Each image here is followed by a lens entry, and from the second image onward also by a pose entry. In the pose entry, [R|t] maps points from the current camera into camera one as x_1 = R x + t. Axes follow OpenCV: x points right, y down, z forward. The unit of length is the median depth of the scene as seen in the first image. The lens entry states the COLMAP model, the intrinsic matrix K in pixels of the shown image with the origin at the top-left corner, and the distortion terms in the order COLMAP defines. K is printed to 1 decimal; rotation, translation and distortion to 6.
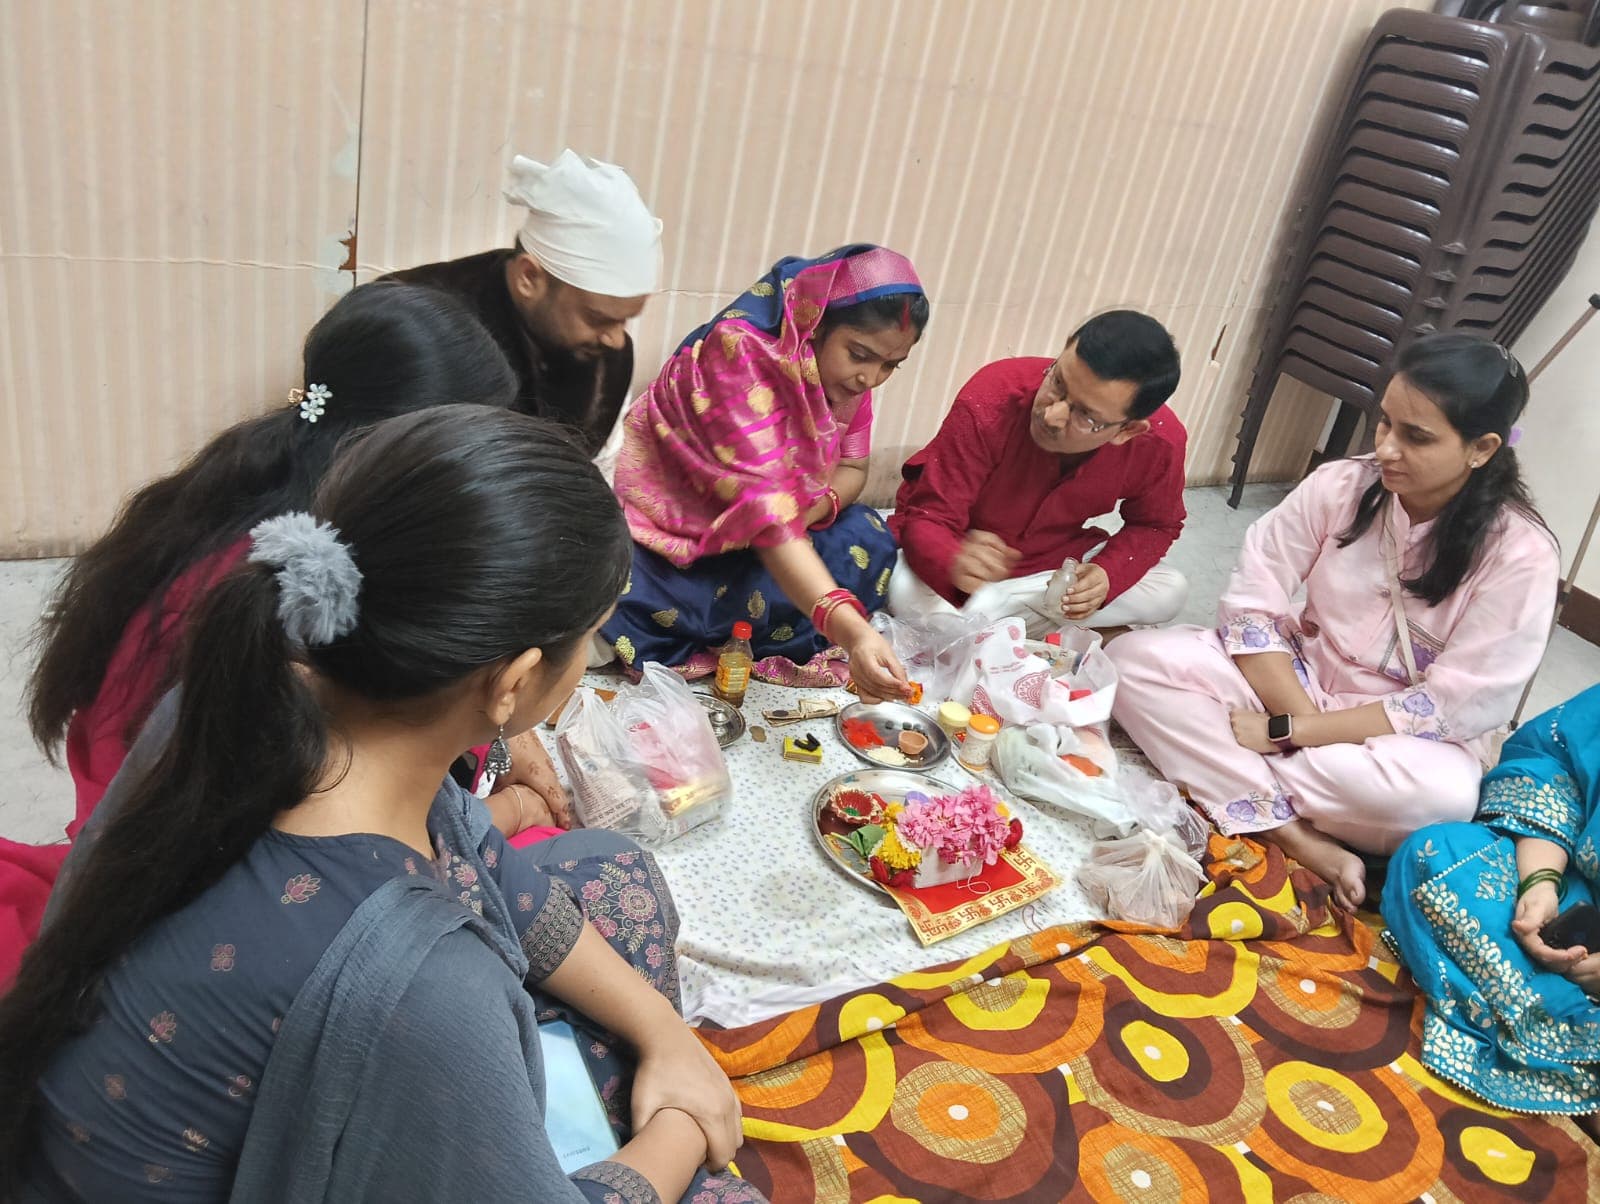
lens RADIAL K [[1262.9, 0, 795.1], [0, 1262.9, 605.7], [0, 0, 1]] dist [-0.005949, -0.039893]
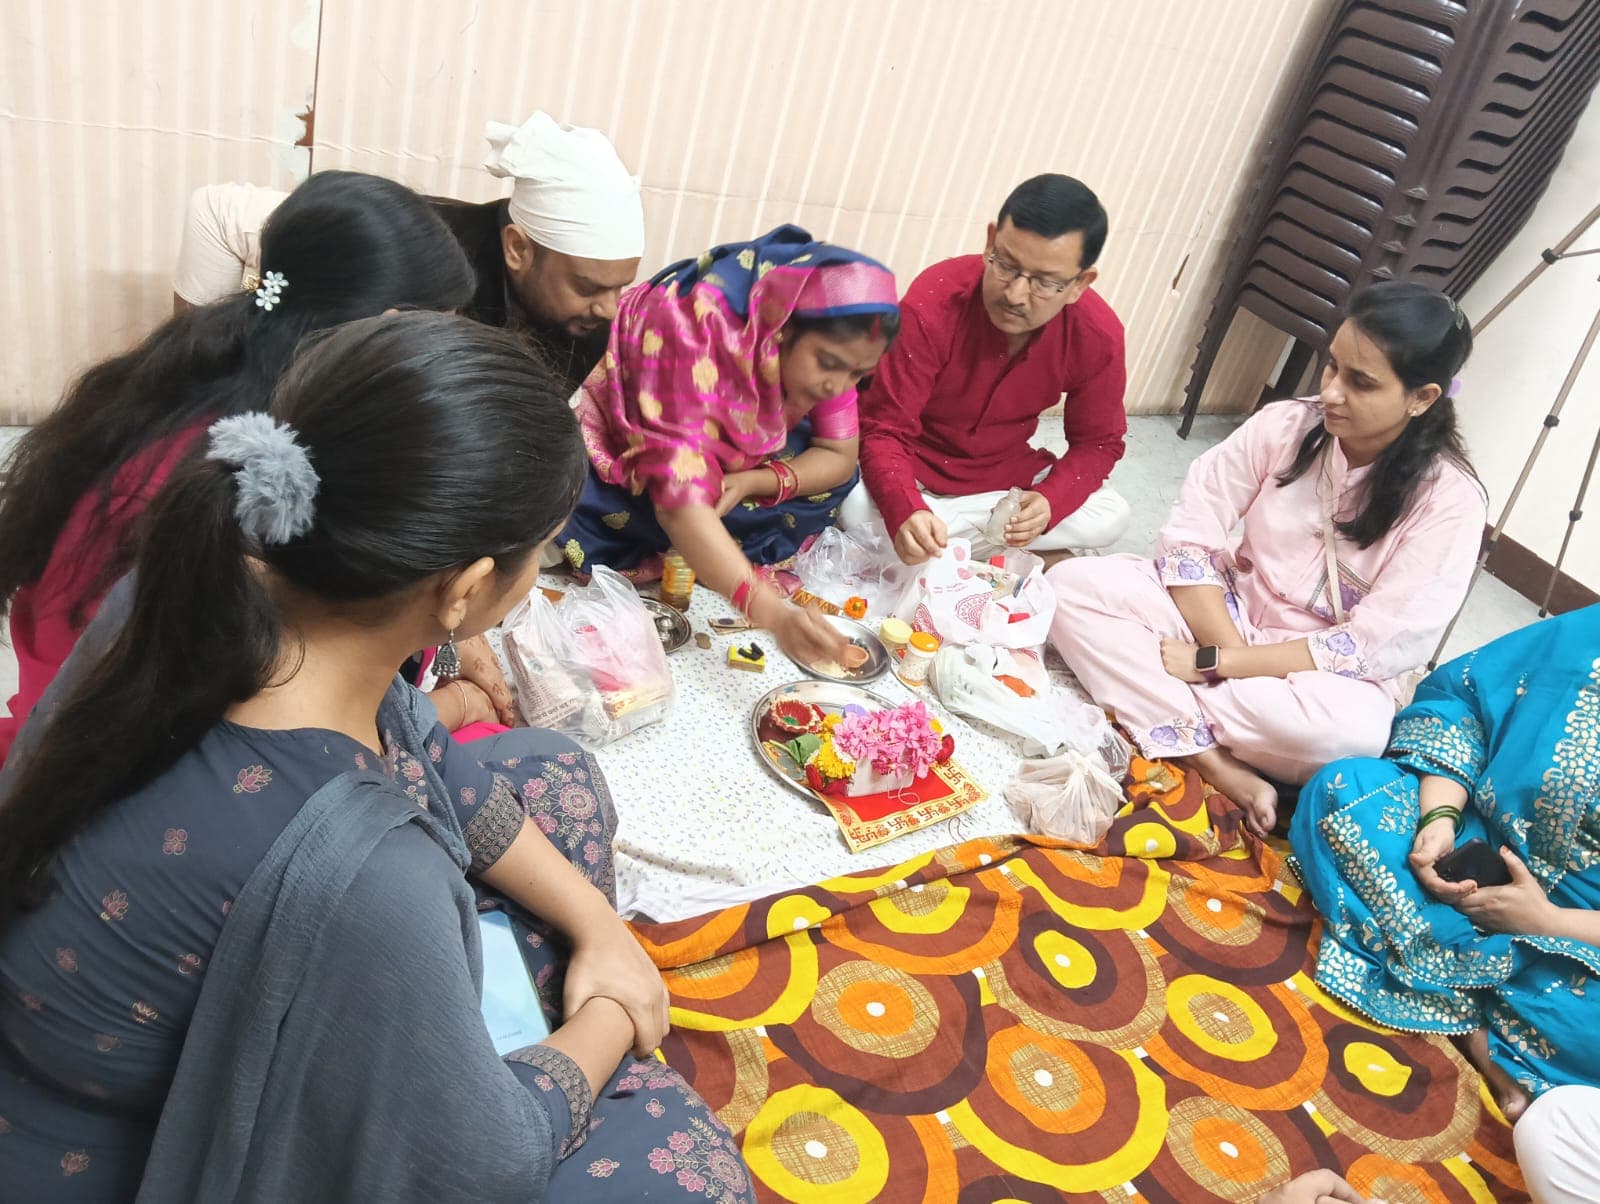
lens RADIAL K [[1257.3, 0, 799.1], [0, 1257.3, 604.6], [0, 0, 1]] dist [0.009554, -0.066164]
pose [[0.997740, 0.049548, 0.045382, 0.000998], [-0.052821, 0.995858, 0.074007, -0.007817], [-0.041527, -0.076237, 0.996225, -0.015586]]
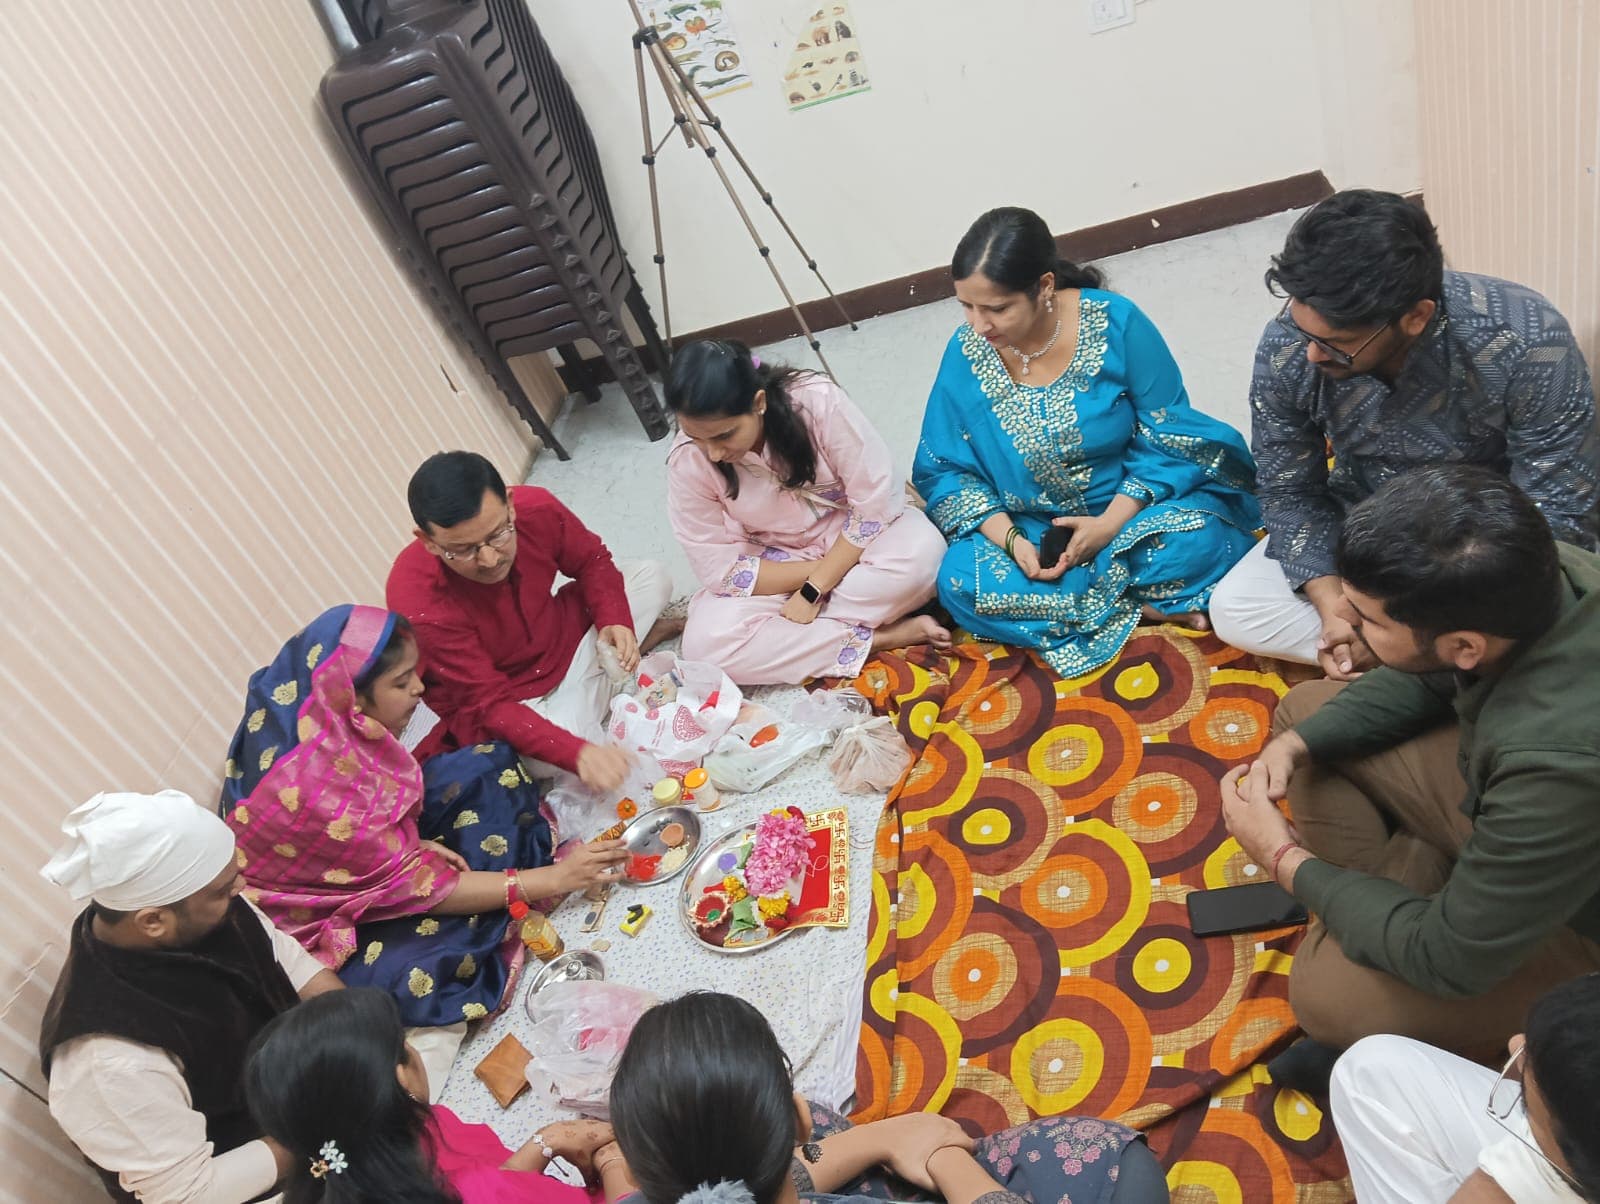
lens RADIAL K [[1268.8, 0, 801.8], [0, 1268.8, 602.2], [0, 0, 1]] dist [0.151616, -0.370678]
pose [[0.500210, -0.787291, 0.360502, -0.143528], [0.738733, 0.605200, 0.296660, -0.385962], [-0.451733, 0.117922, 0.884325, -0.235278]]
